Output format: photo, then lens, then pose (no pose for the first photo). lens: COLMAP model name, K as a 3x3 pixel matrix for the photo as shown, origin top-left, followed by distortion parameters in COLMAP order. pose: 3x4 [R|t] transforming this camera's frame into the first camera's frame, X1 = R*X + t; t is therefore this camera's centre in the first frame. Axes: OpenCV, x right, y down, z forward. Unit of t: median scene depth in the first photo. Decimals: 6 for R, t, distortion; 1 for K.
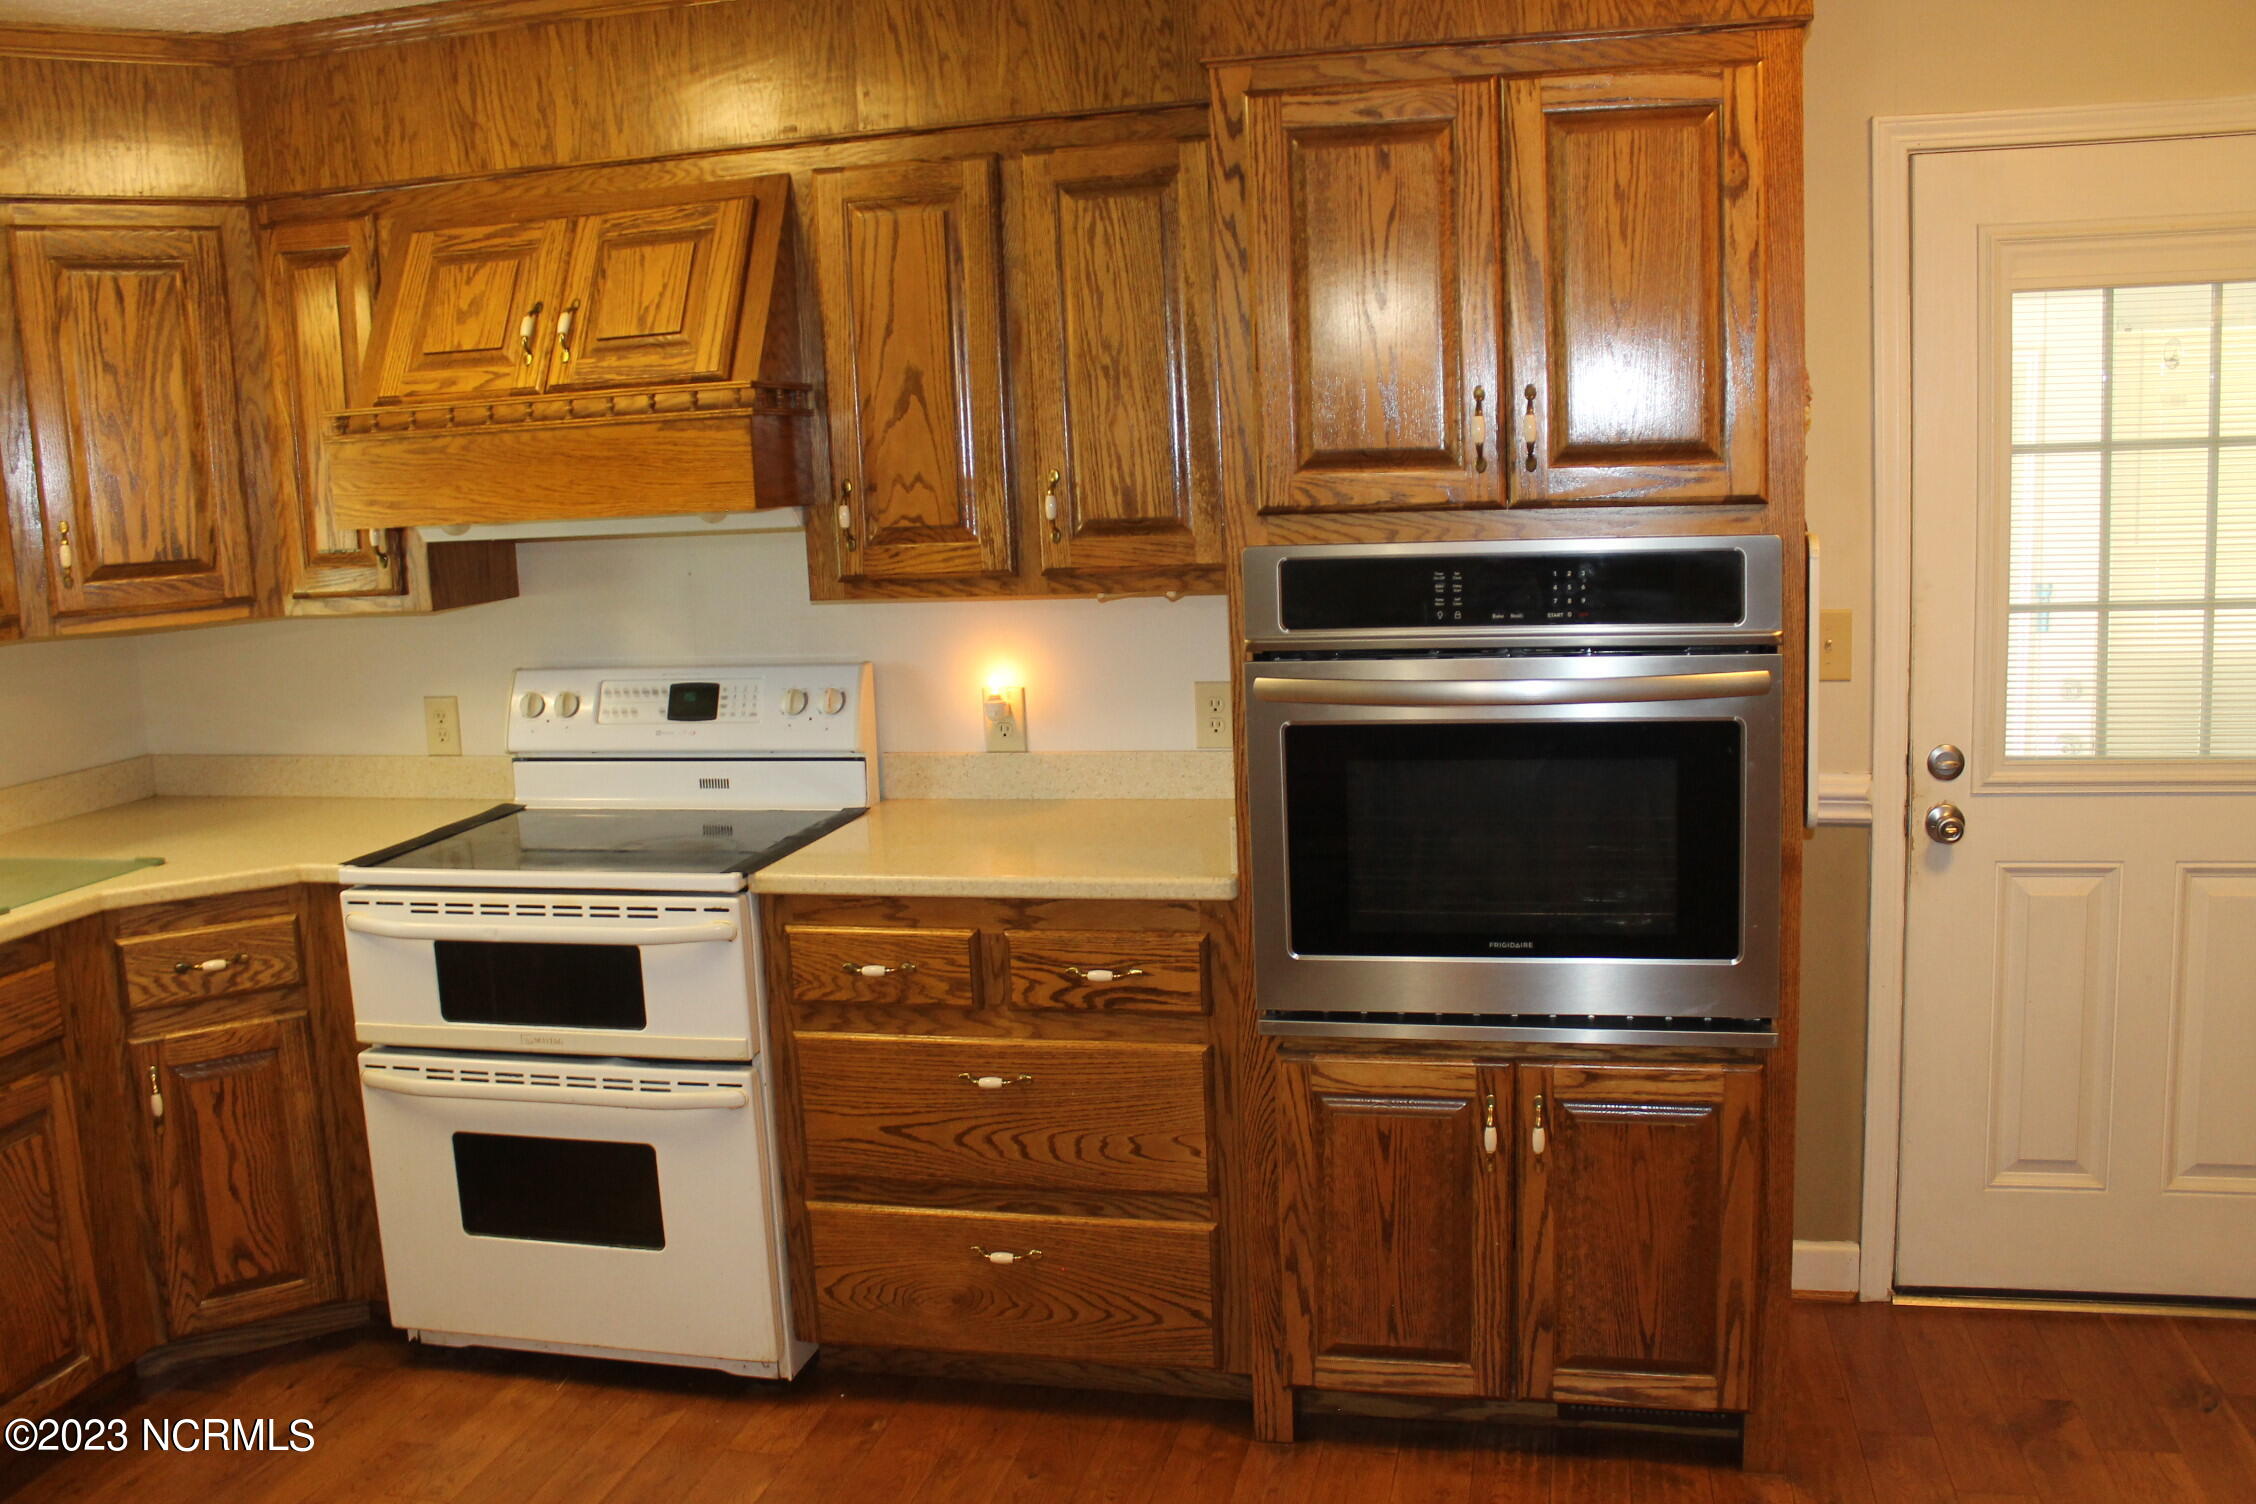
lens RADIAL K [[1917.5, 0, 1132.5], [0, 1917.5, 746.8], [0, 0, 1]] dist [-0.160741, 0.138689]
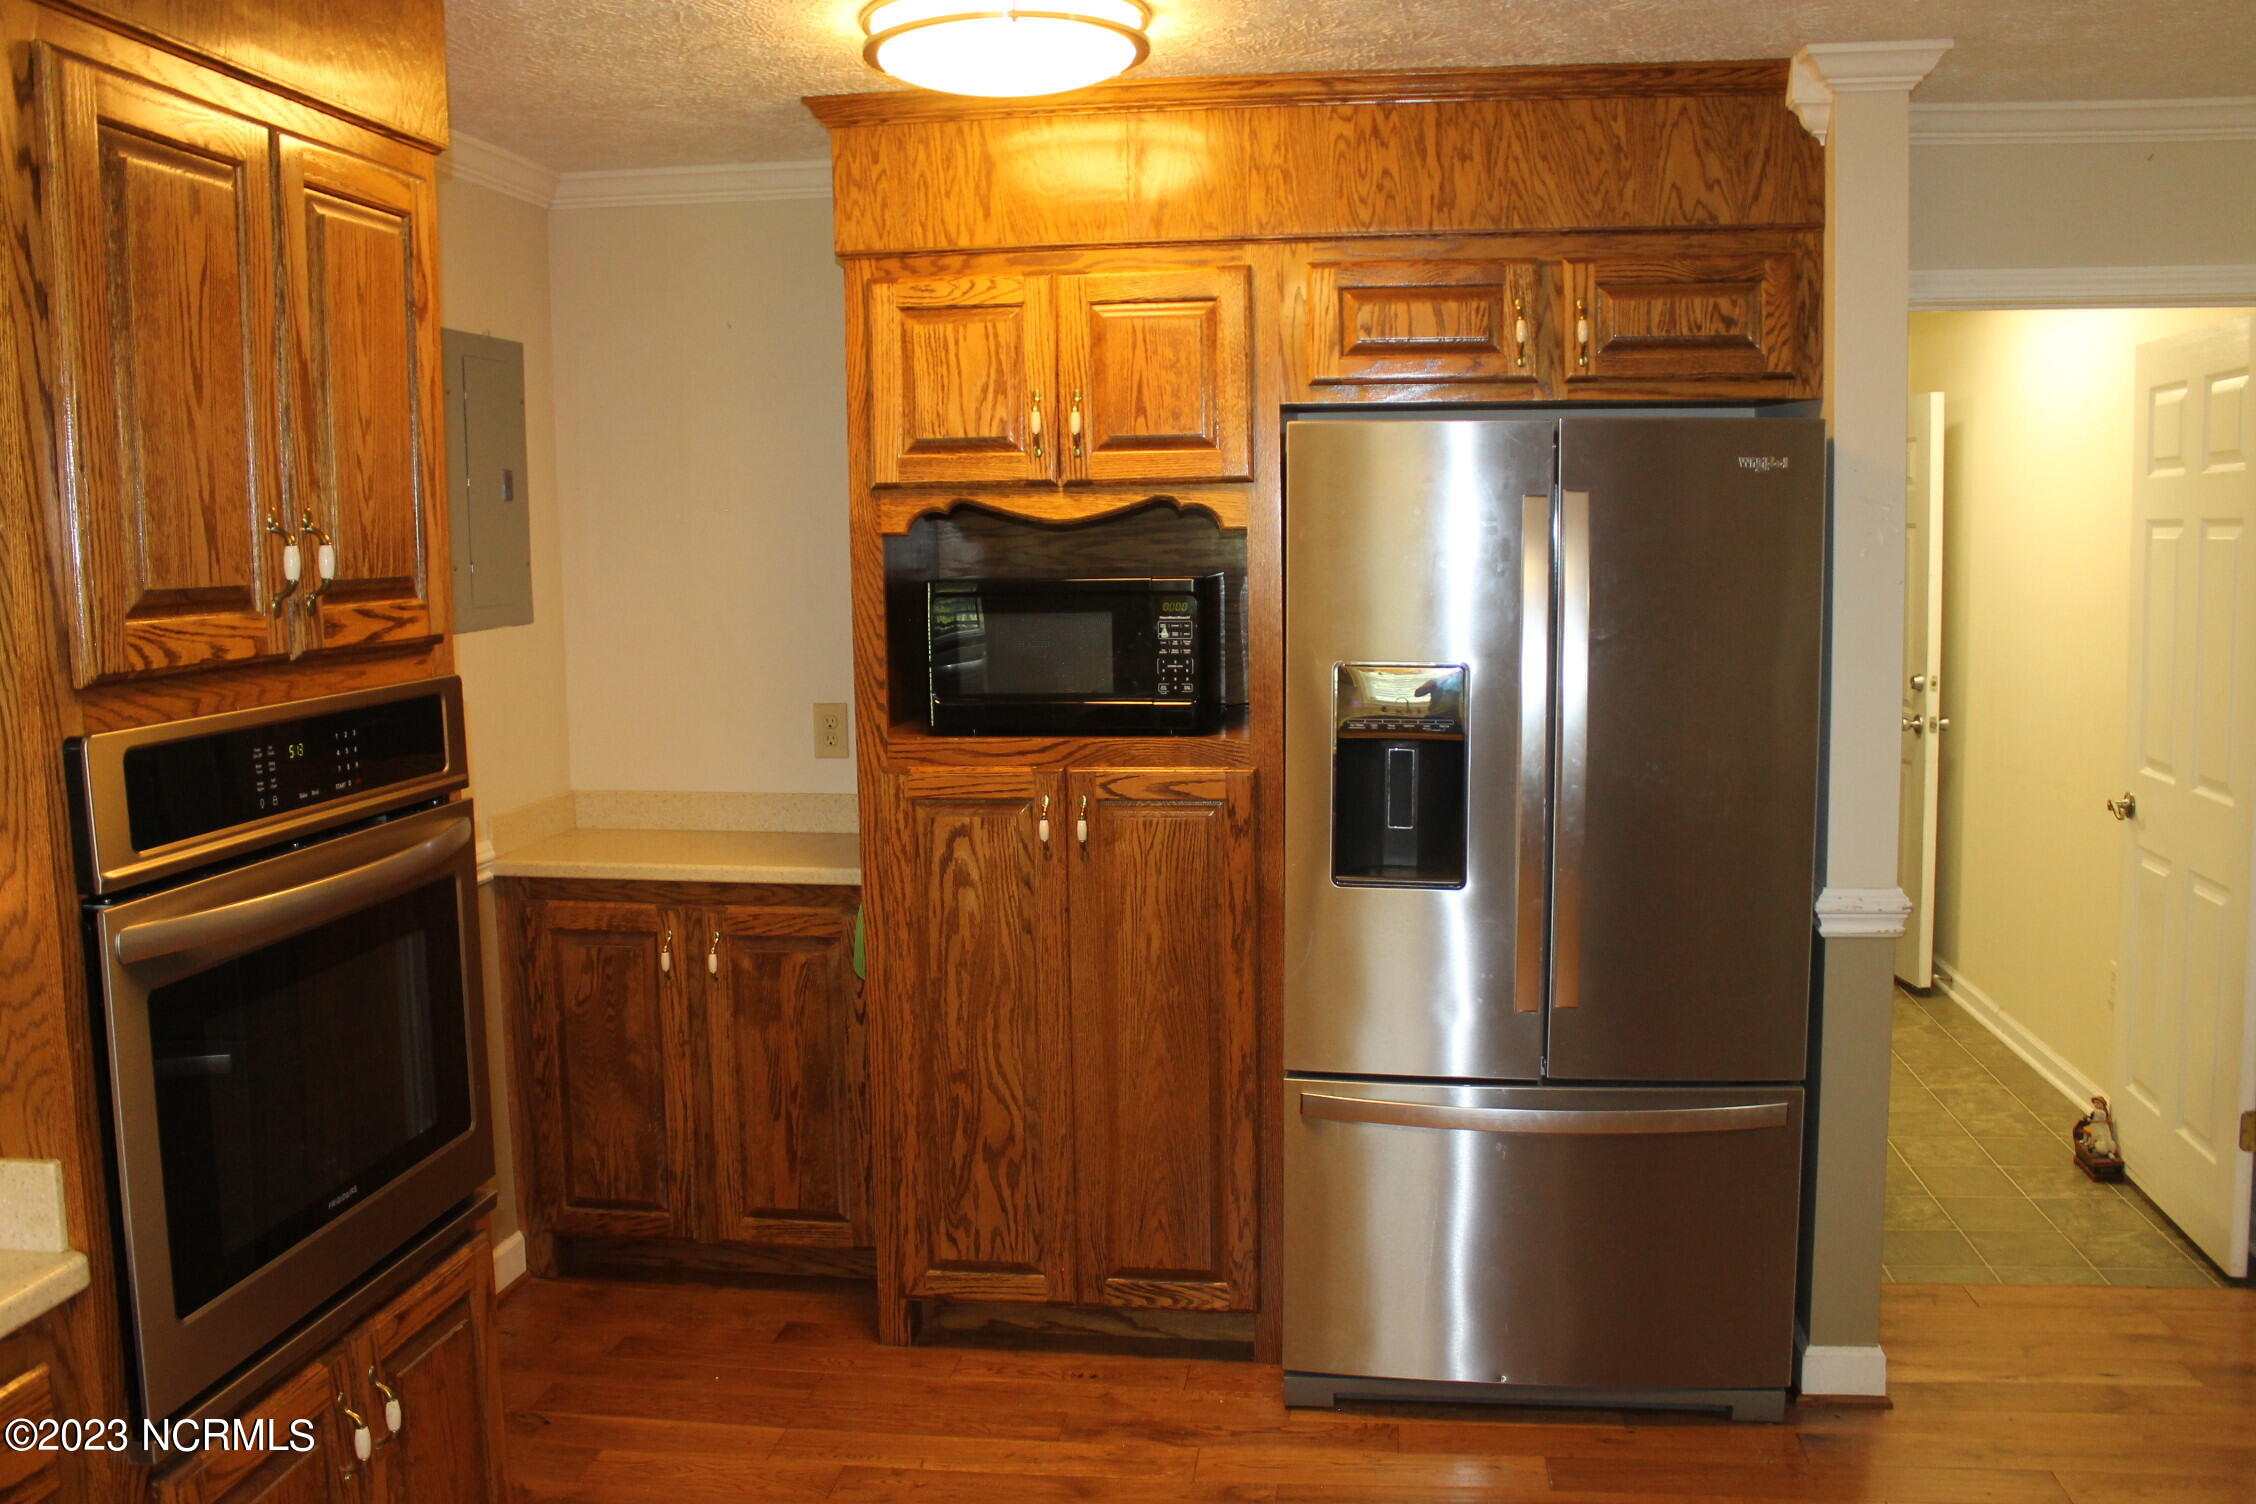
lens RADIAL K [[1917.5, 0, 1129.2], [0, 1917.5, 753.2], [0, 0, 1]] dist [-0.160741, 0.138689]
pose [[-0.093406, -0.074678, 0.992823, -0.526025], [0.173563, 0.980693, 0.090094, -0.082124], [-0.980383, 0.180733, -0.078642, 0.611189]]
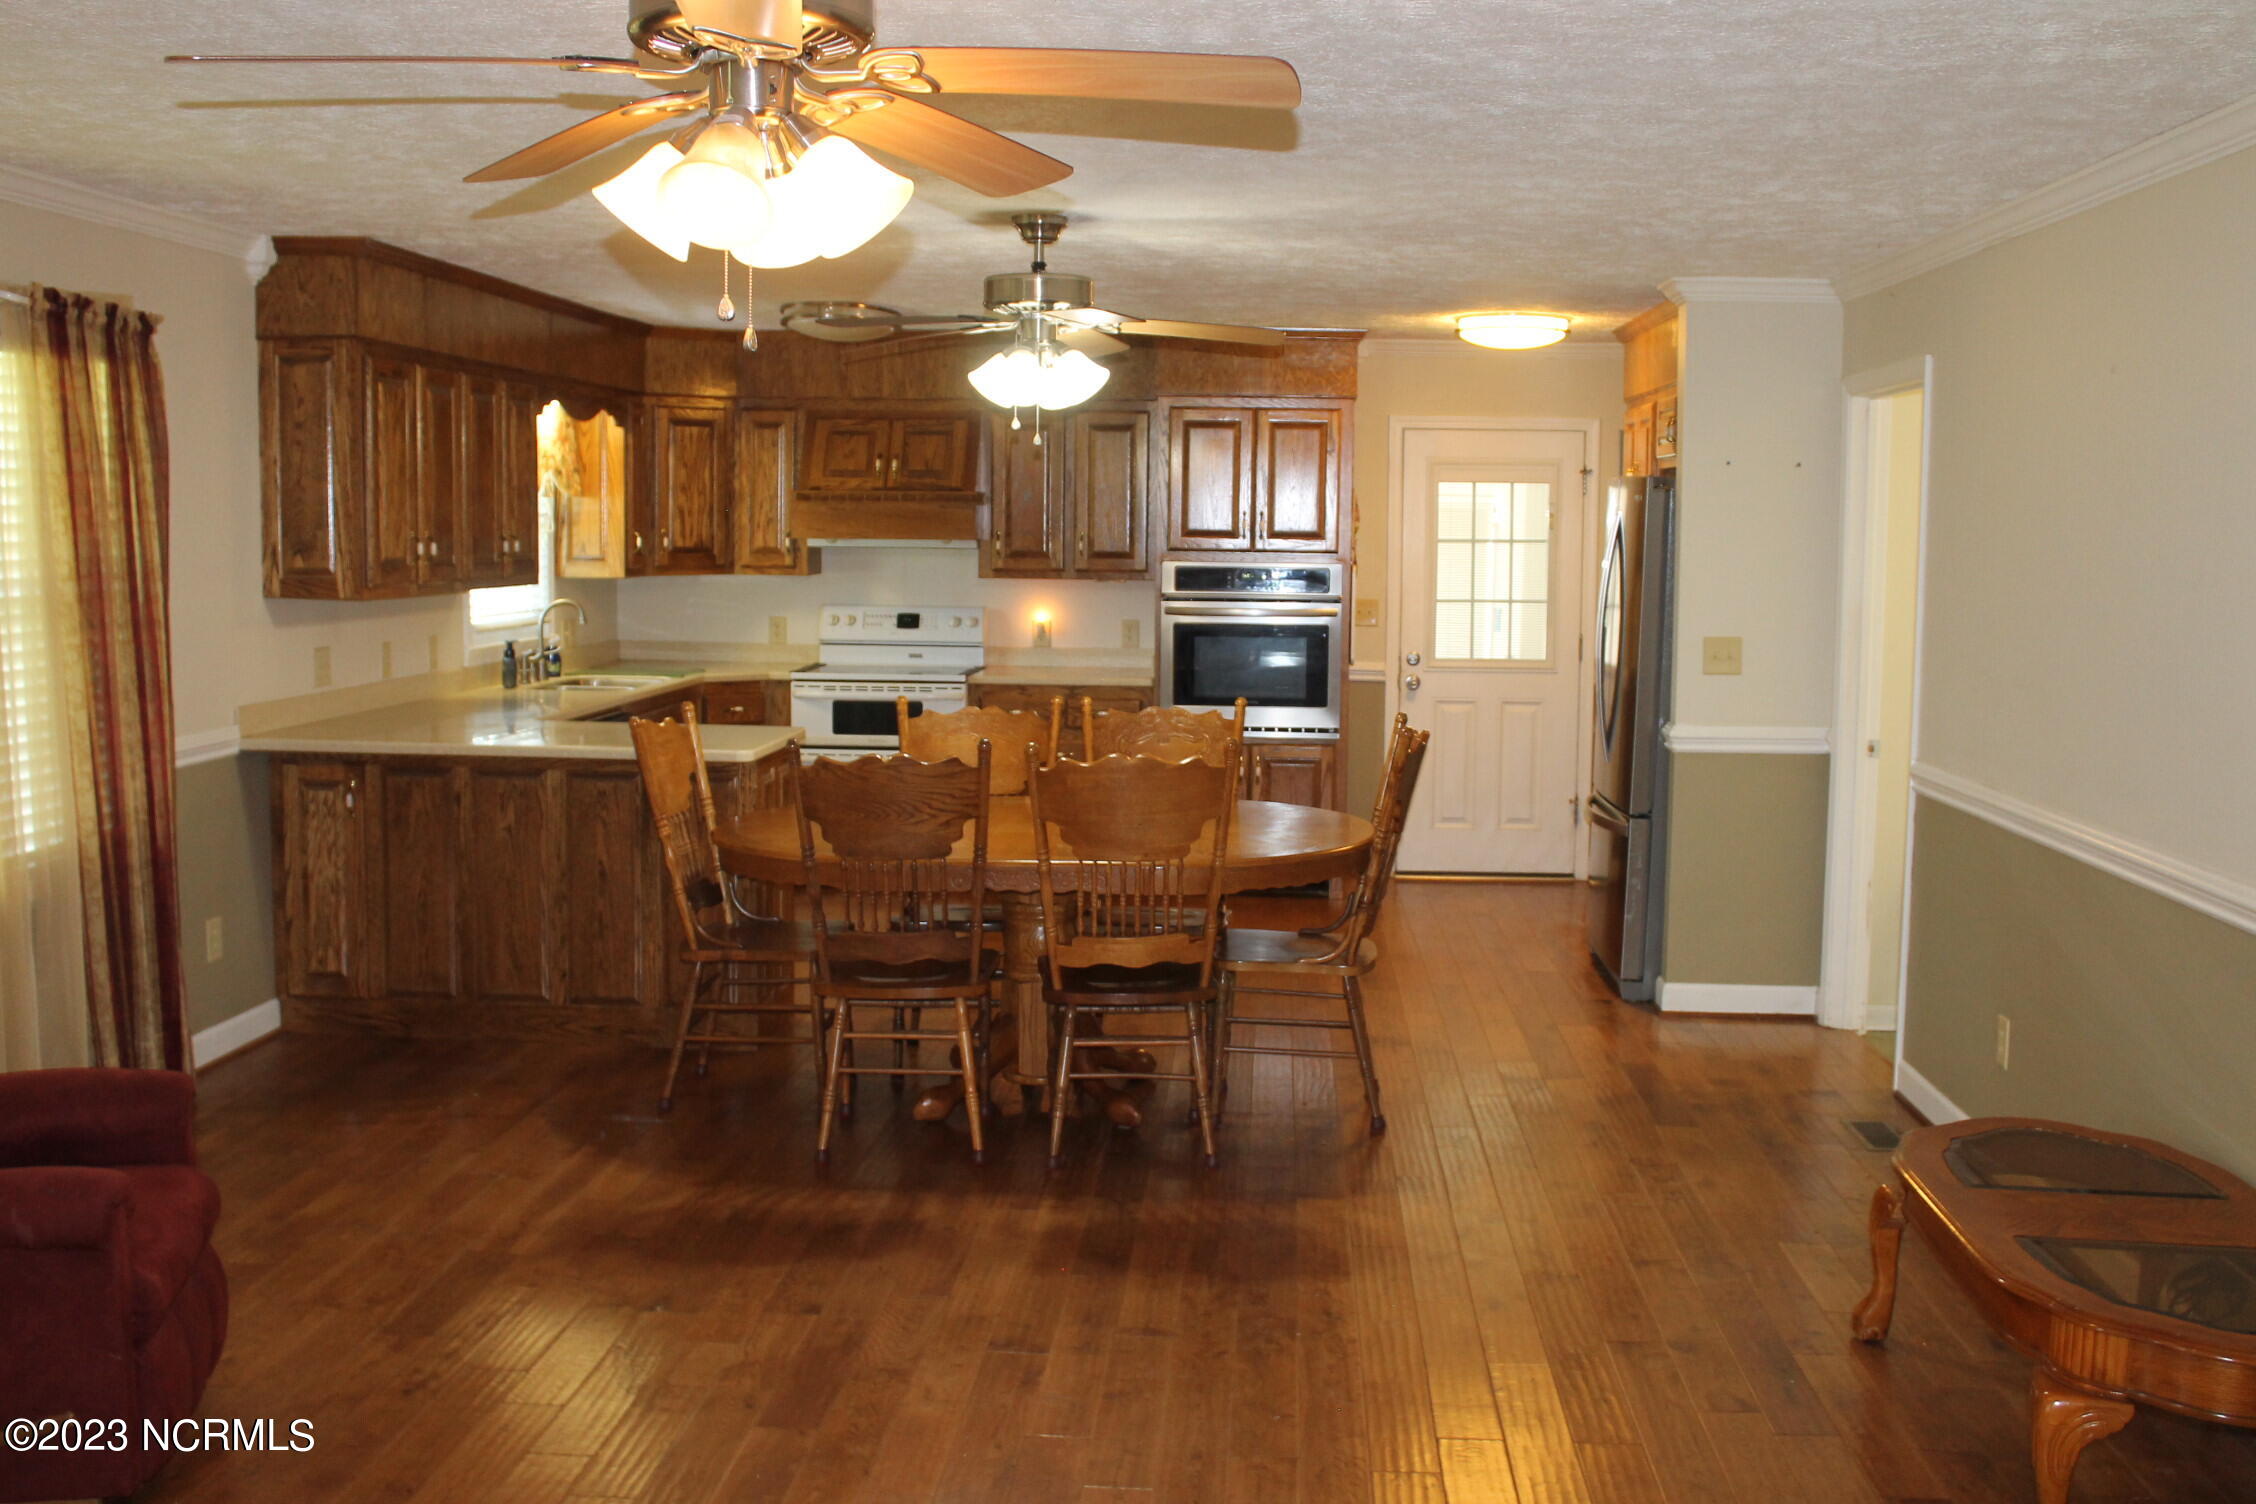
lens RADIAL K [[2201.8, 0, 1131.1], [0, 2201.8, 754.2], [0, 0, 1]] dist [-0.078761, 0.000000]
pose [[0.985234, 0.036600, 0.167258, -0.469074], [-0.027751, 0.998104, -0.054942, 0.325627], [-0.168952, 0.049489, 0.984381, -1.980635]]
